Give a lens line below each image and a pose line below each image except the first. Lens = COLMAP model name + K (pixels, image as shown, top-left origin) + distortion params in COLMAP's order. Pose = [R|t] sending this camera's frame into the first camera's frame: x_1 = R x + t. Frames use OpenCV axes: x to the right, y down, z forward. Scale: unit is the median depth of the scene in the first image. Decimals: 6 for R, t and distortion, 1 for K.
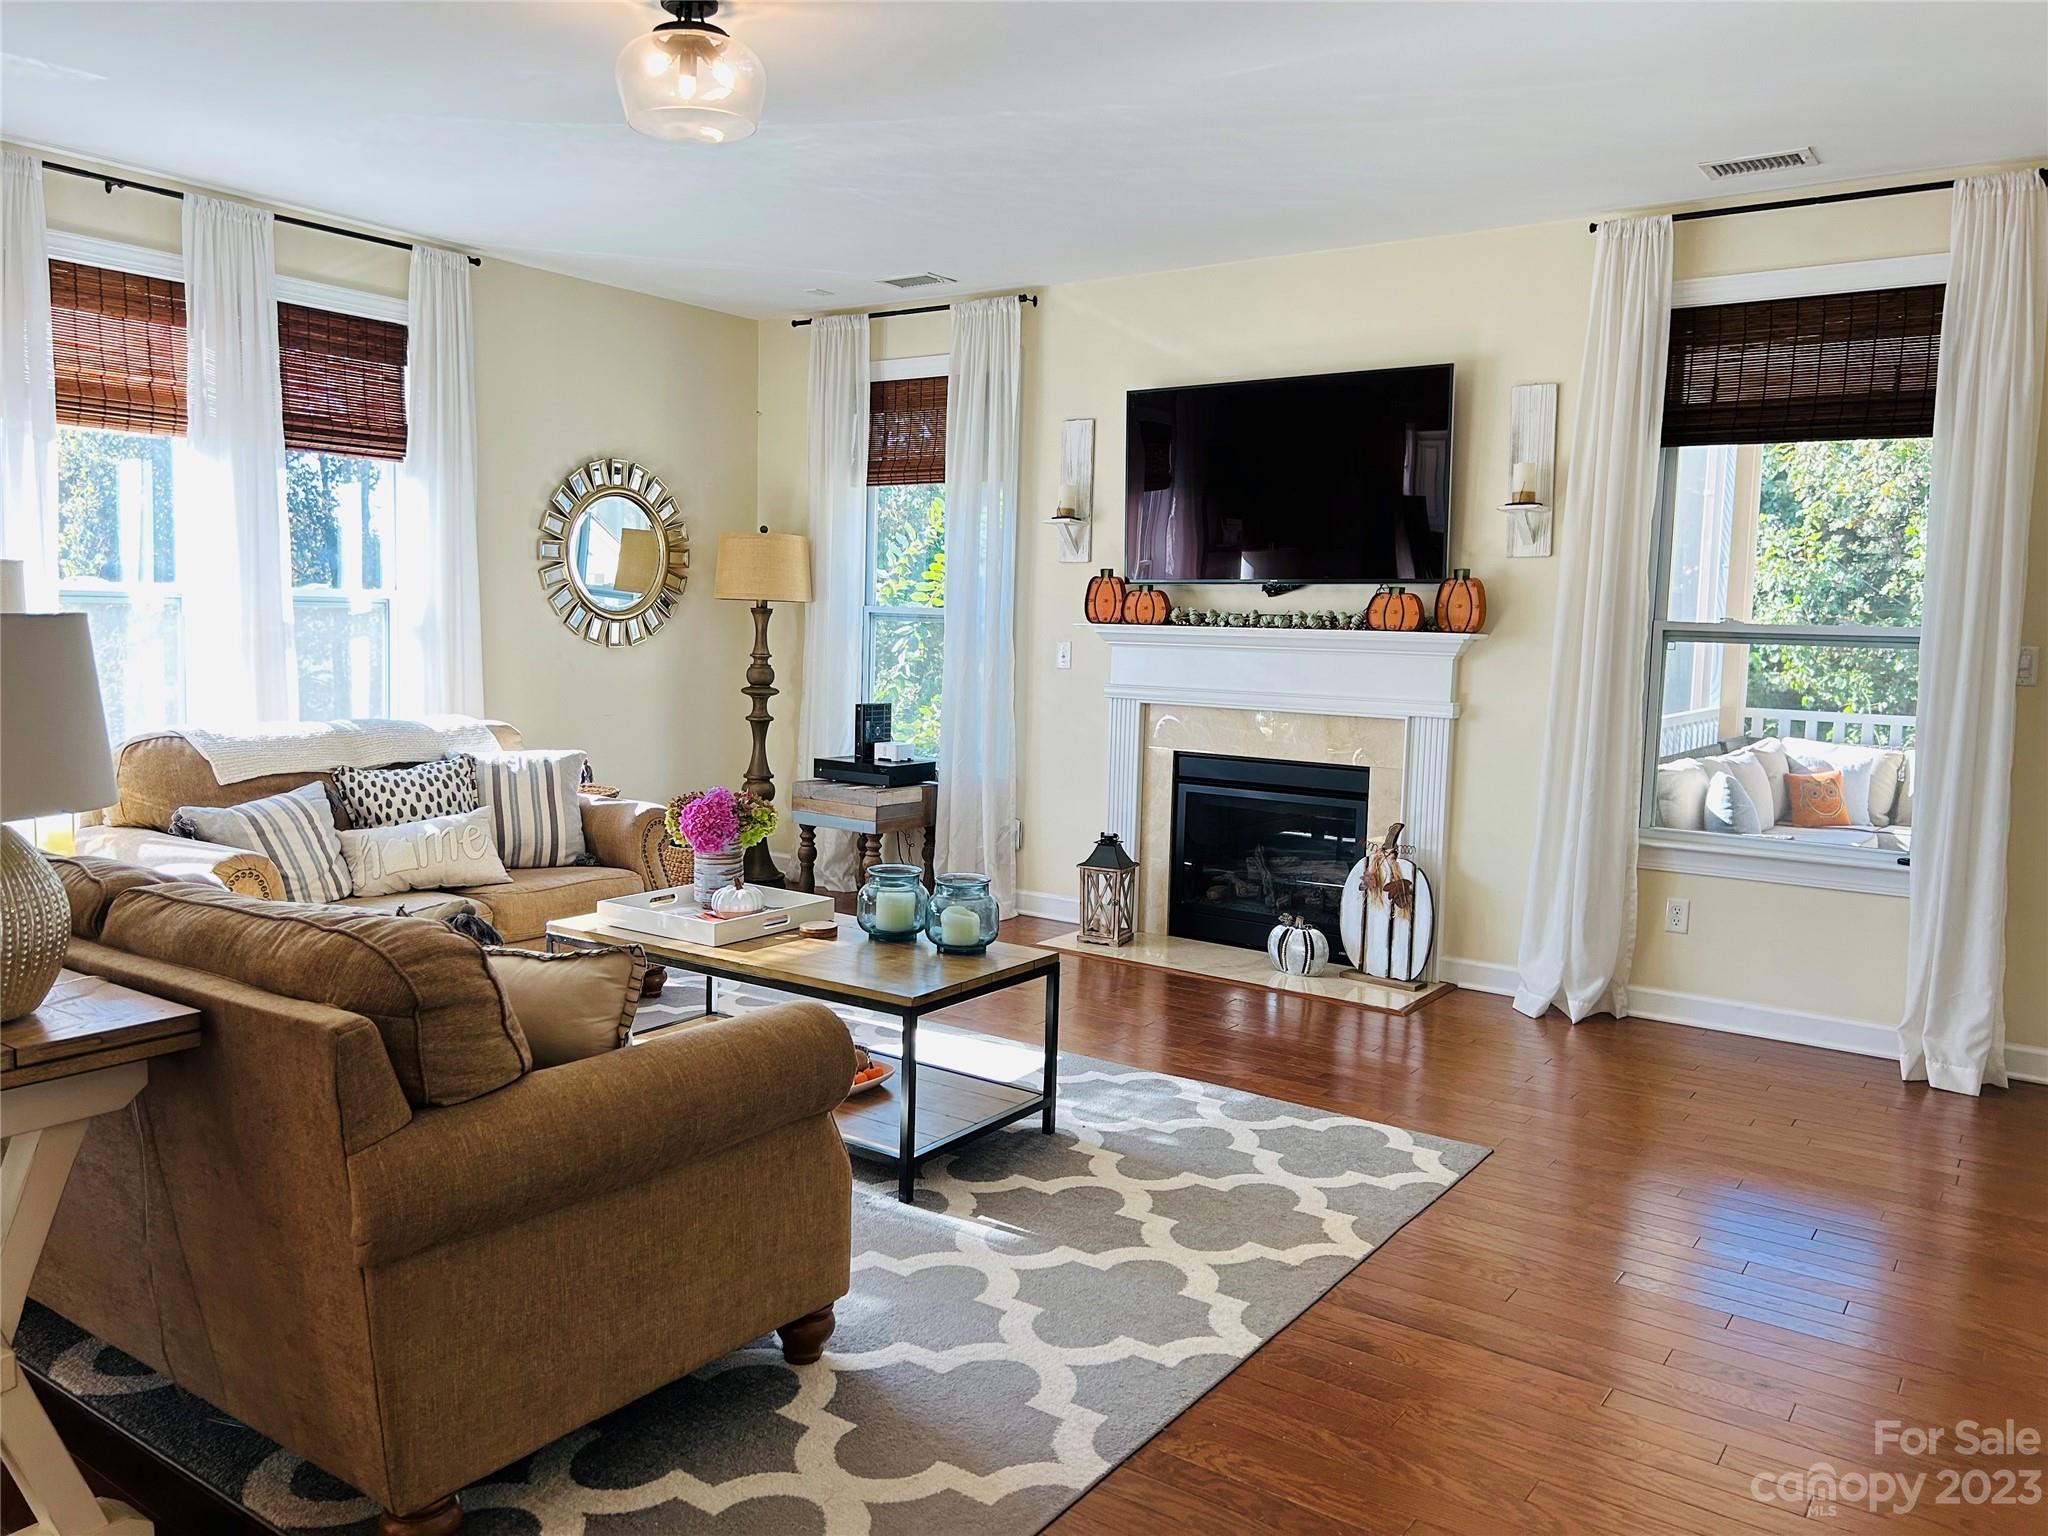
lens RADIAL K [[1532.3, 0, 1006.7], [0, 1532.3, 743.9], [0, 0, 1]] dist [0.059935, -0.057095]
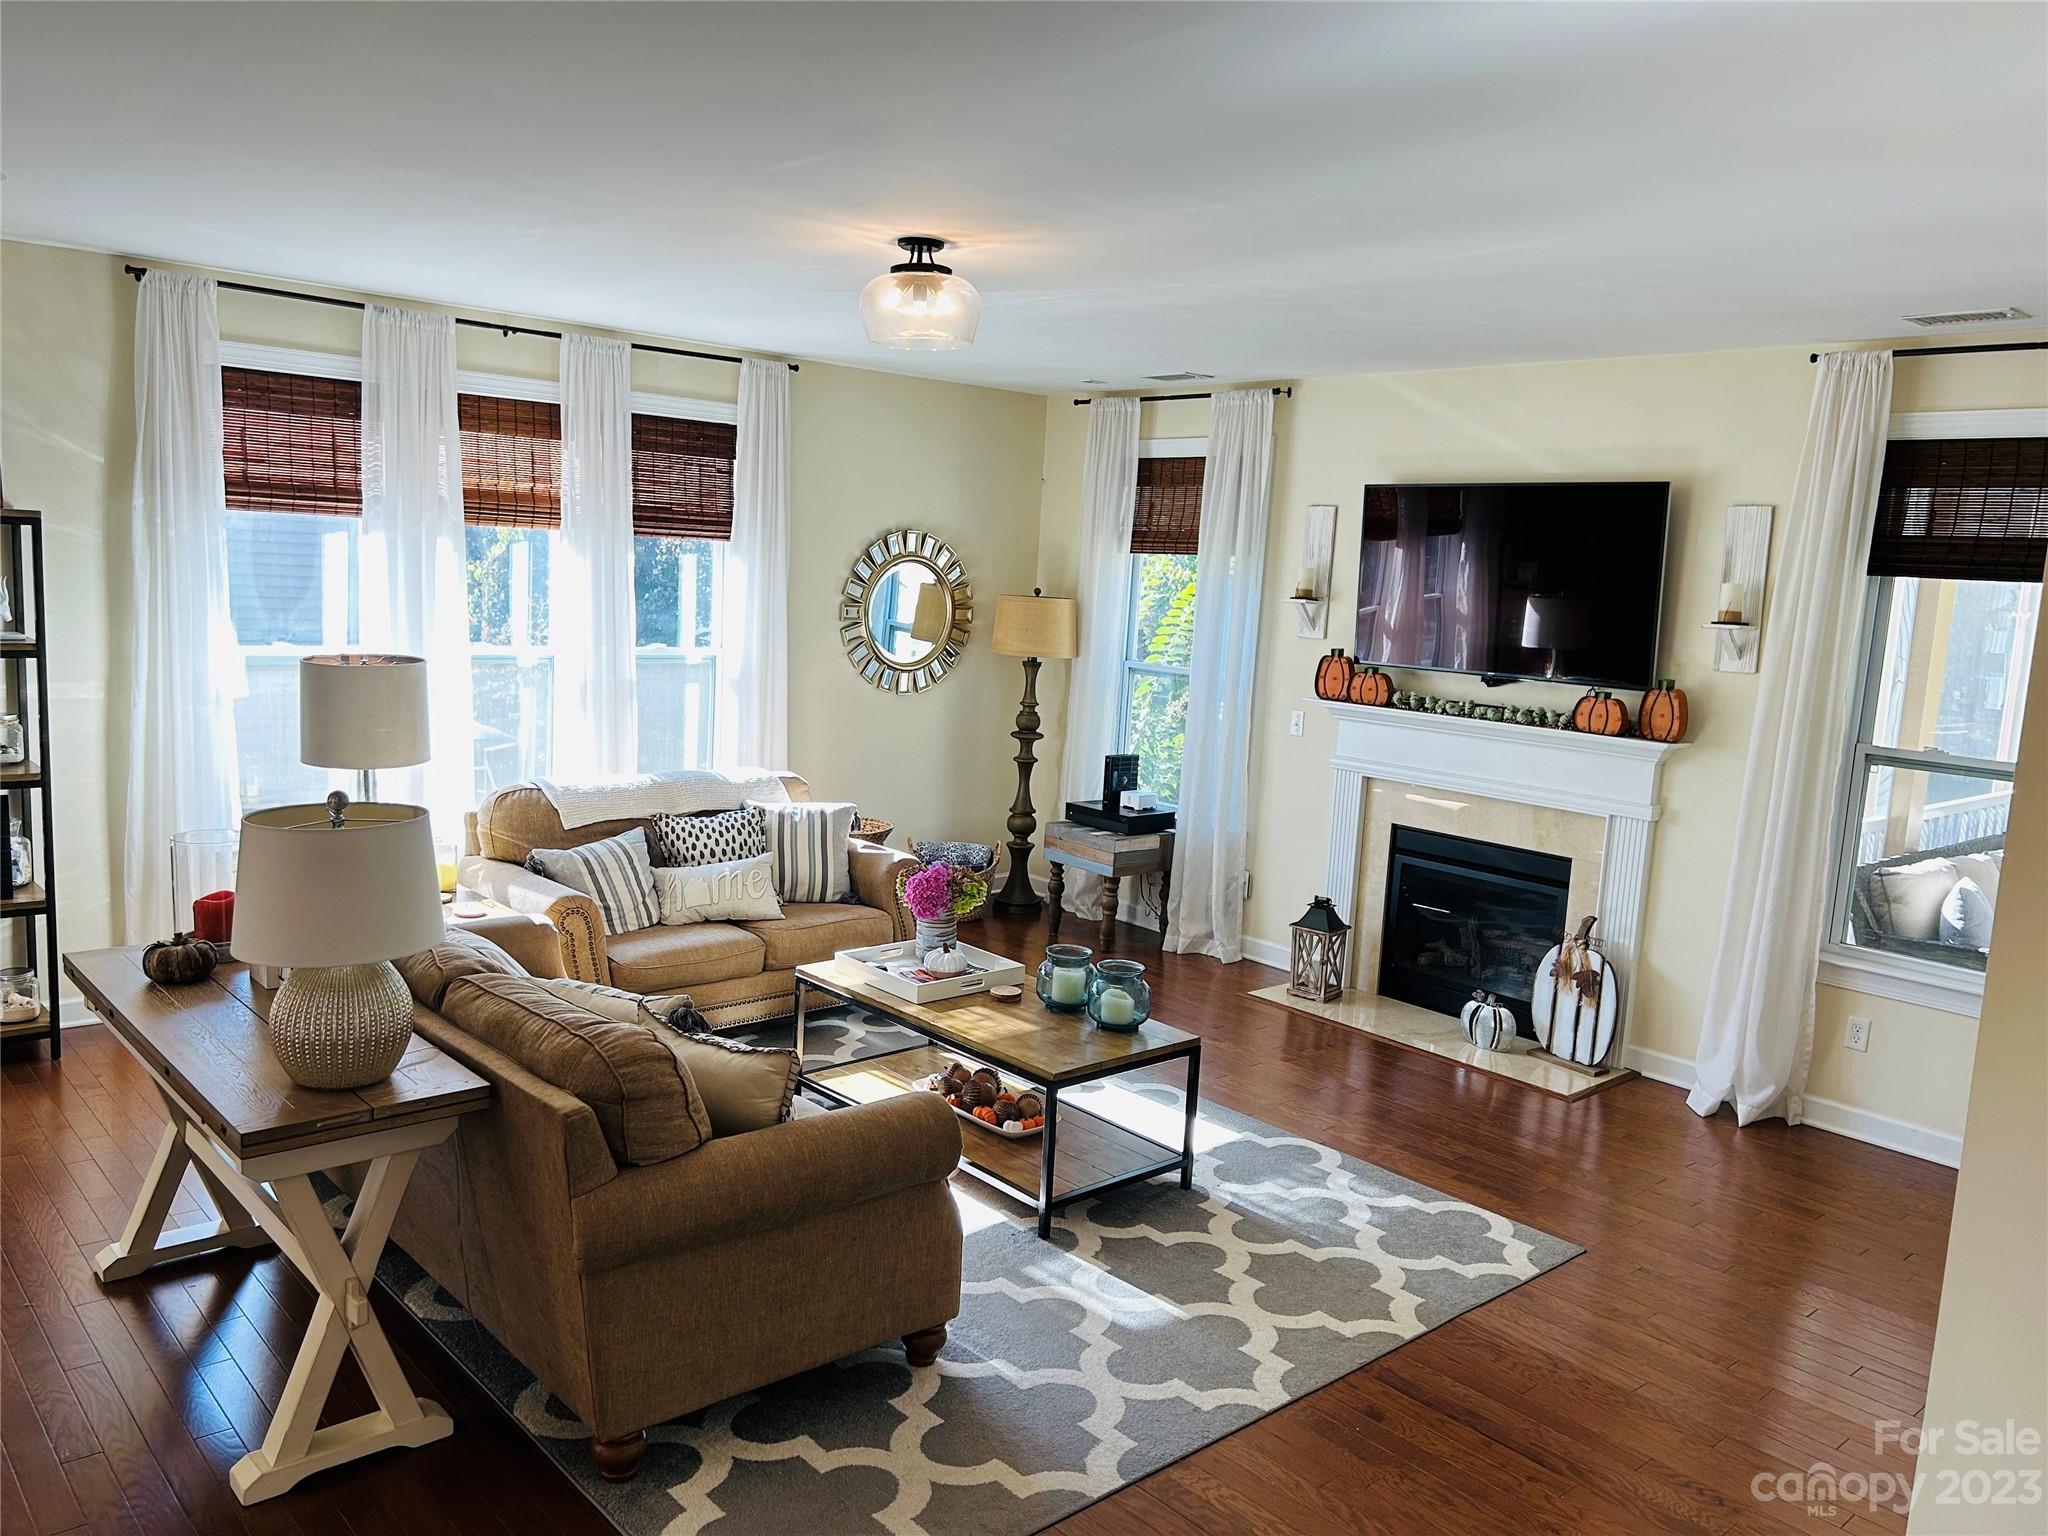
lens RADIAL K [[1539.1, 0, 1024.0], [0, 1539.1, 768.0], [0, 0, 1]] dist [0.136021, -0.266836]
pose [[0.973674, 0.057746, -0.220510, 0.115165], [-0.047387, 0.997523, 0.051985, -0.093136], [0.222965, -0.040167, 0.973999, -0.129059]]
